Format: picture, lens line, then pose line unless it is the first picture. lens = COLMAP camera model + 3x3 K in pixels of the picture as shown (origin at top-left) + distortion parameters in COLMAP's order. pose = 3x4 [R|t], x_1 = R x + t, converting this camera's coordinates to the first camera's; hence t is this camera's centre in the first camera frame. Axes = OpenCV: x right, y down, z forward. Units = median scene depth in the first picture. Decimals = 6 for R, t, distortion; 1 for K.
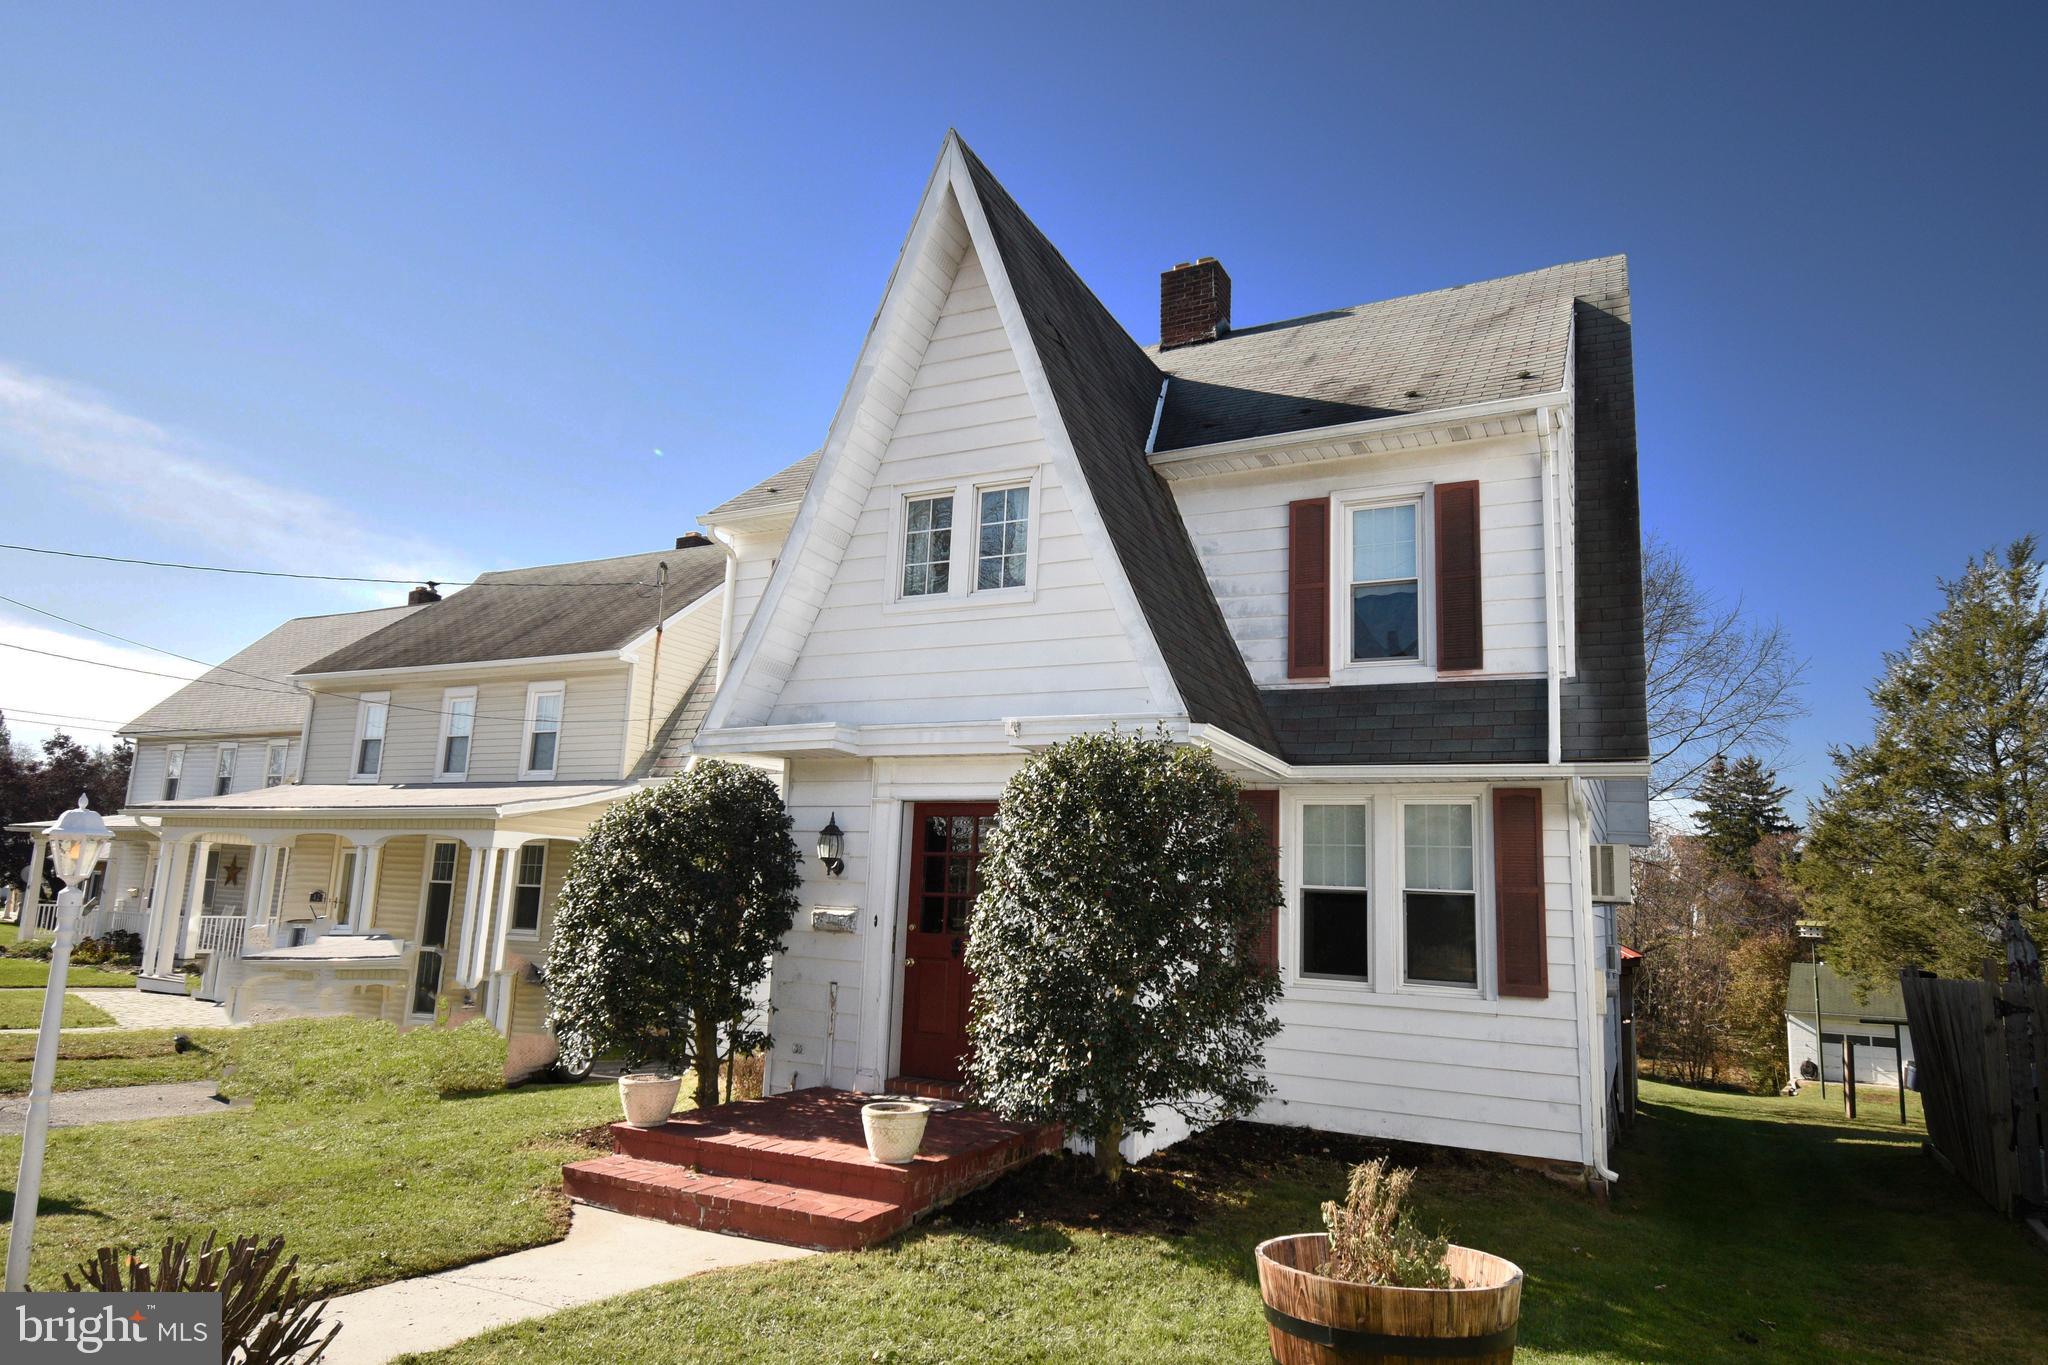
lens RADIAL K [[1236.4, 0, 998.3], [0, 1236.4, 698.5], [0, 0, 1]] dist [0.026894, -0.044213]
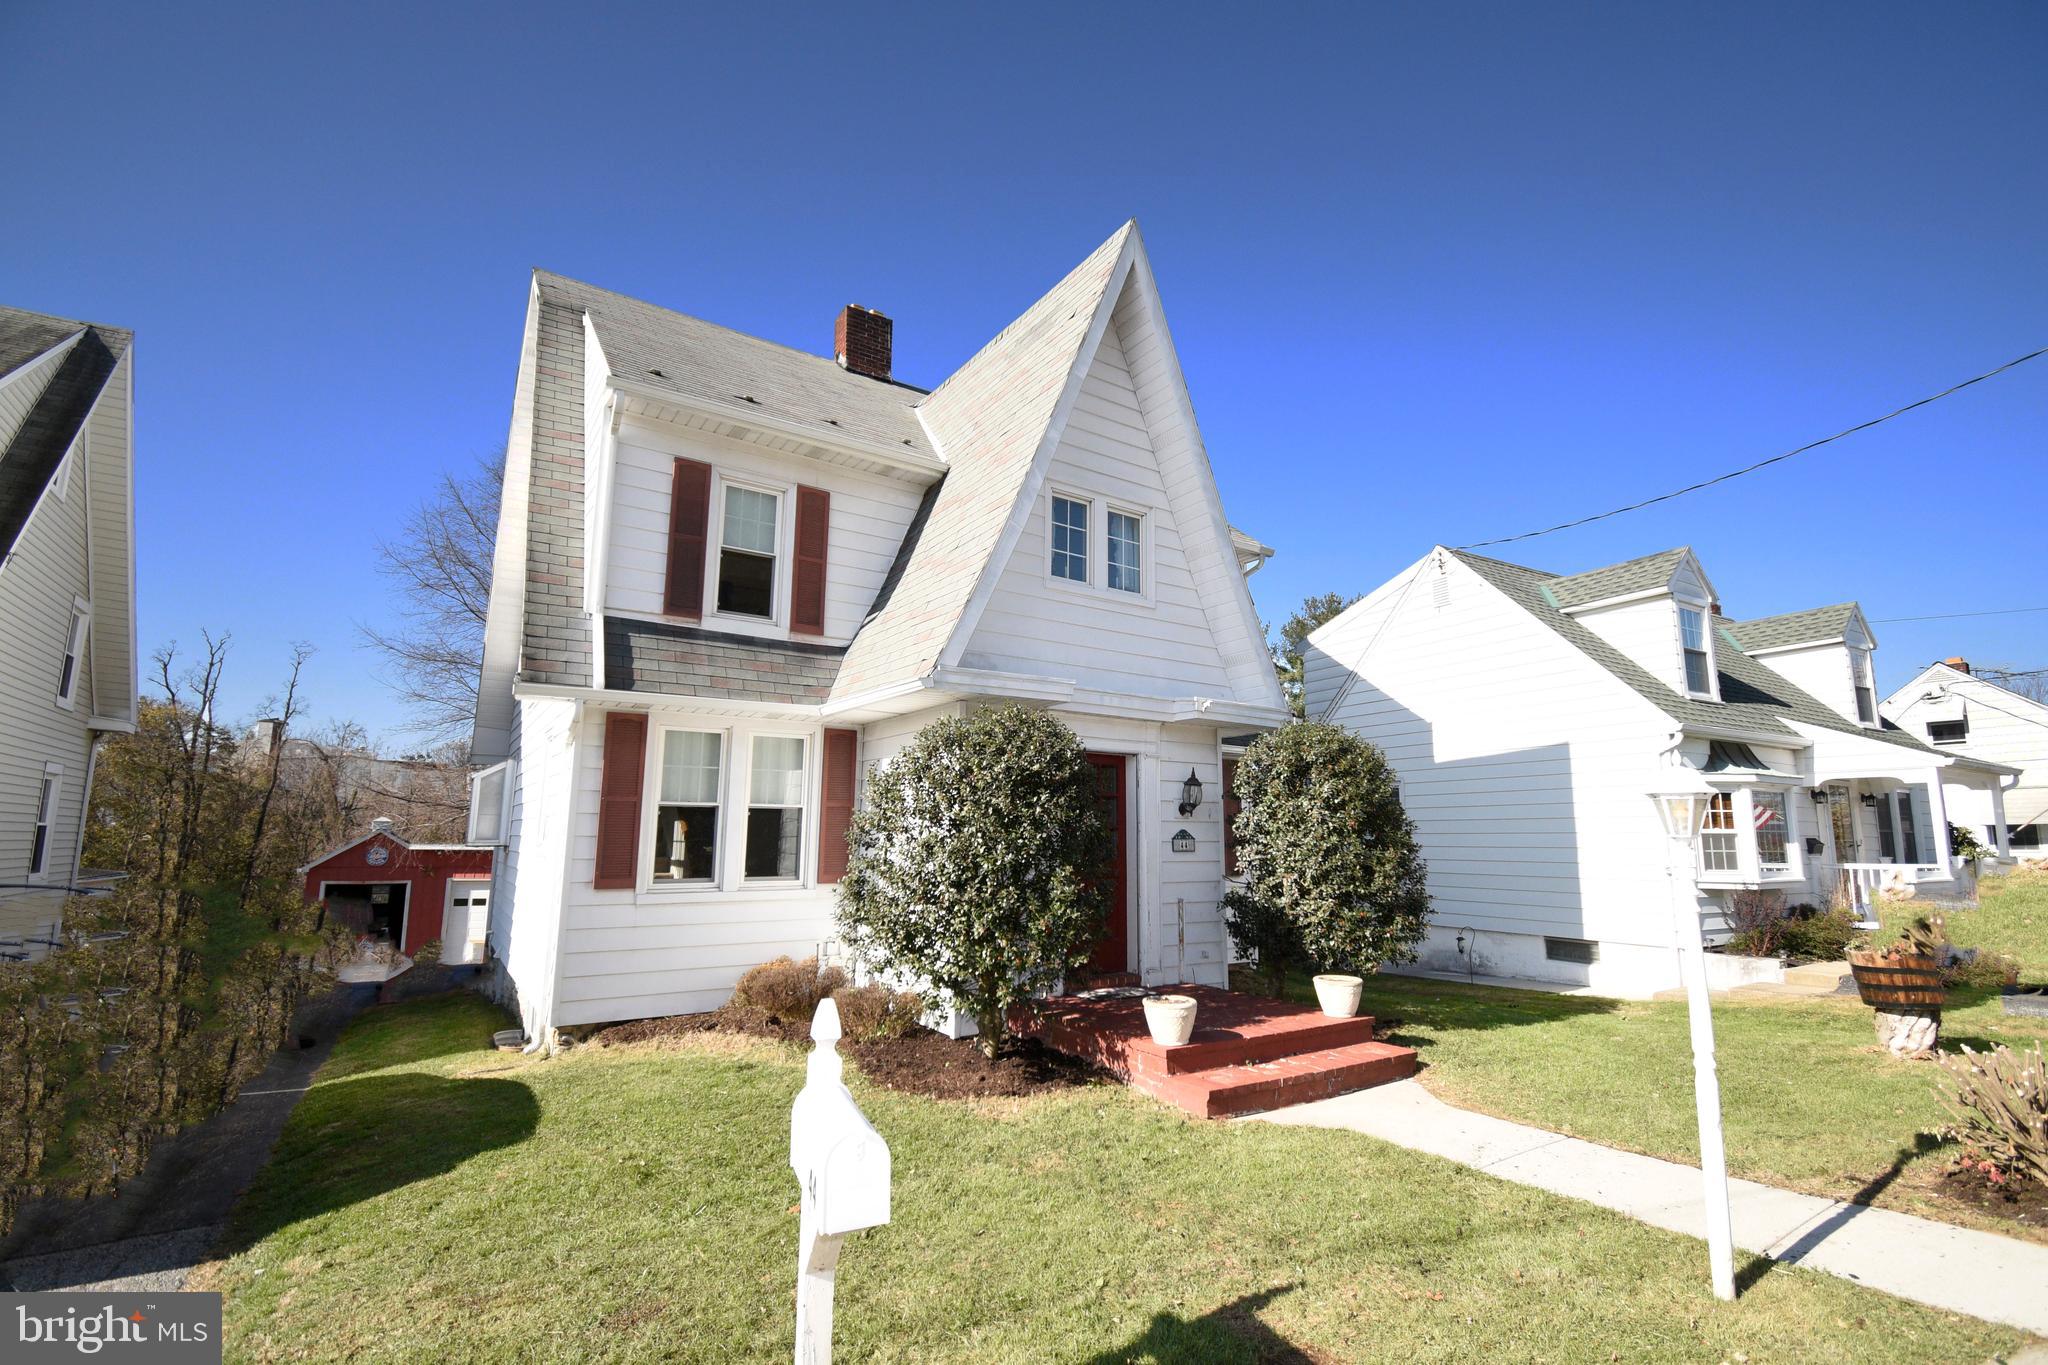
lens RADIAL K [[943.3, 0, 1029.1], [0, 943.3, 693.6], [0, 0, 1]] dist [0.025556, -0.029315]
pose [[0.466990, 0.101087, 0.878466, -0.866491], [-0.135405, 0.989903, -0.041929, 0.069726], [-0.873834, -0.099368, 0.475962, 0.579005]]
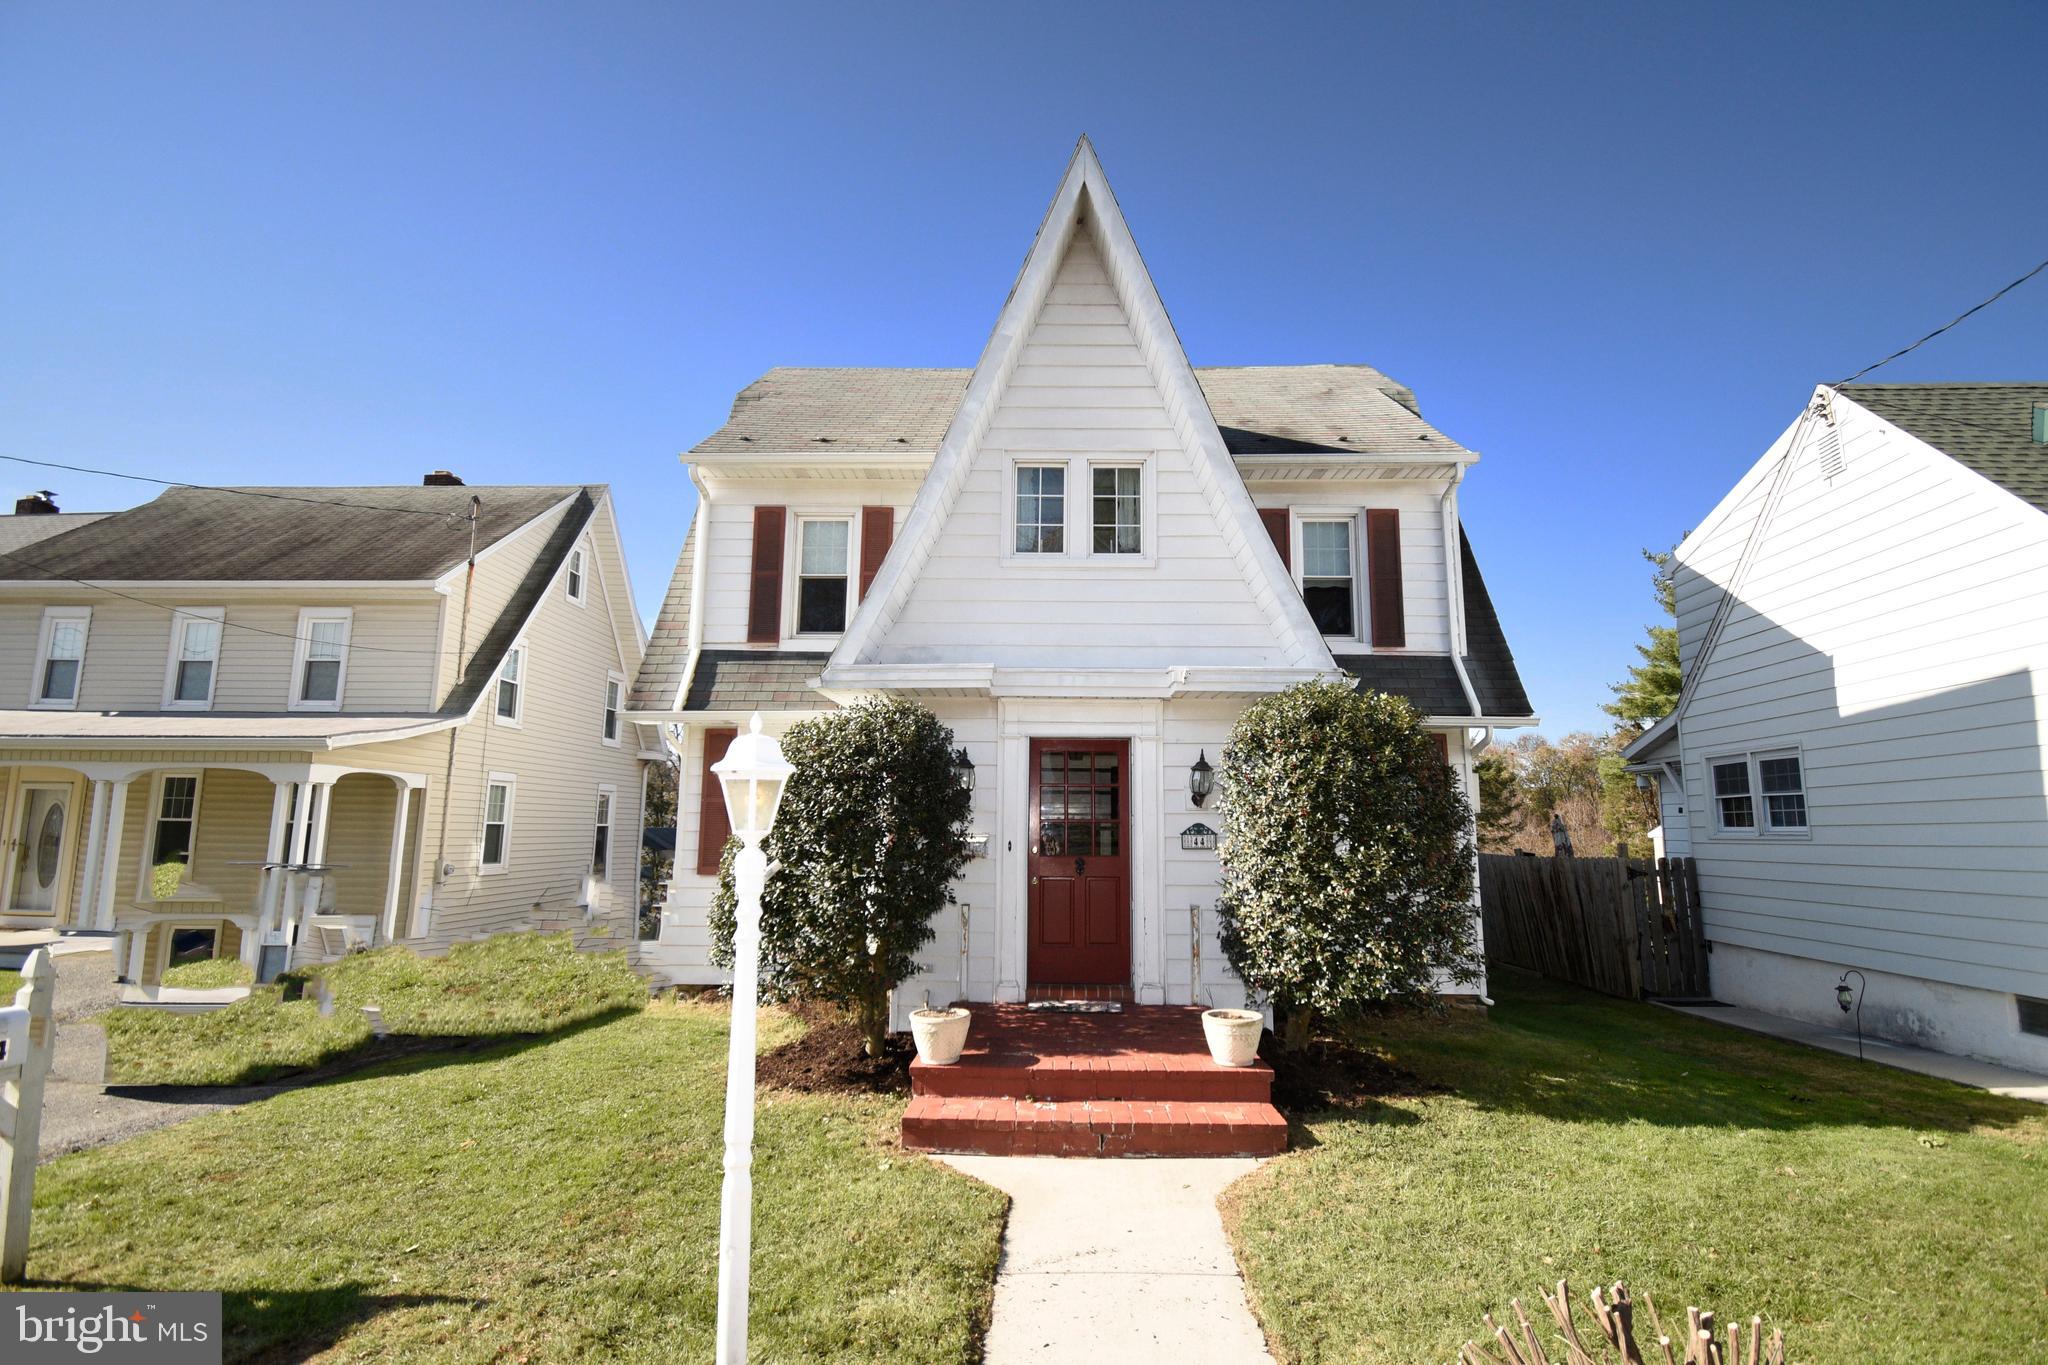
lens RADIAL K [[940.1, 0, 1015.5], [0, 940.1, 695.7], [0, 0, 1]] dist [0.026237, -0.031724]
pose [[0.894883, 0.032280, 0.445133, -0.447287], [-0.047462, 0.998608, 0.022999, 0.025791], [-0.443771, -0.041708, 0.895169, 0.243927]]
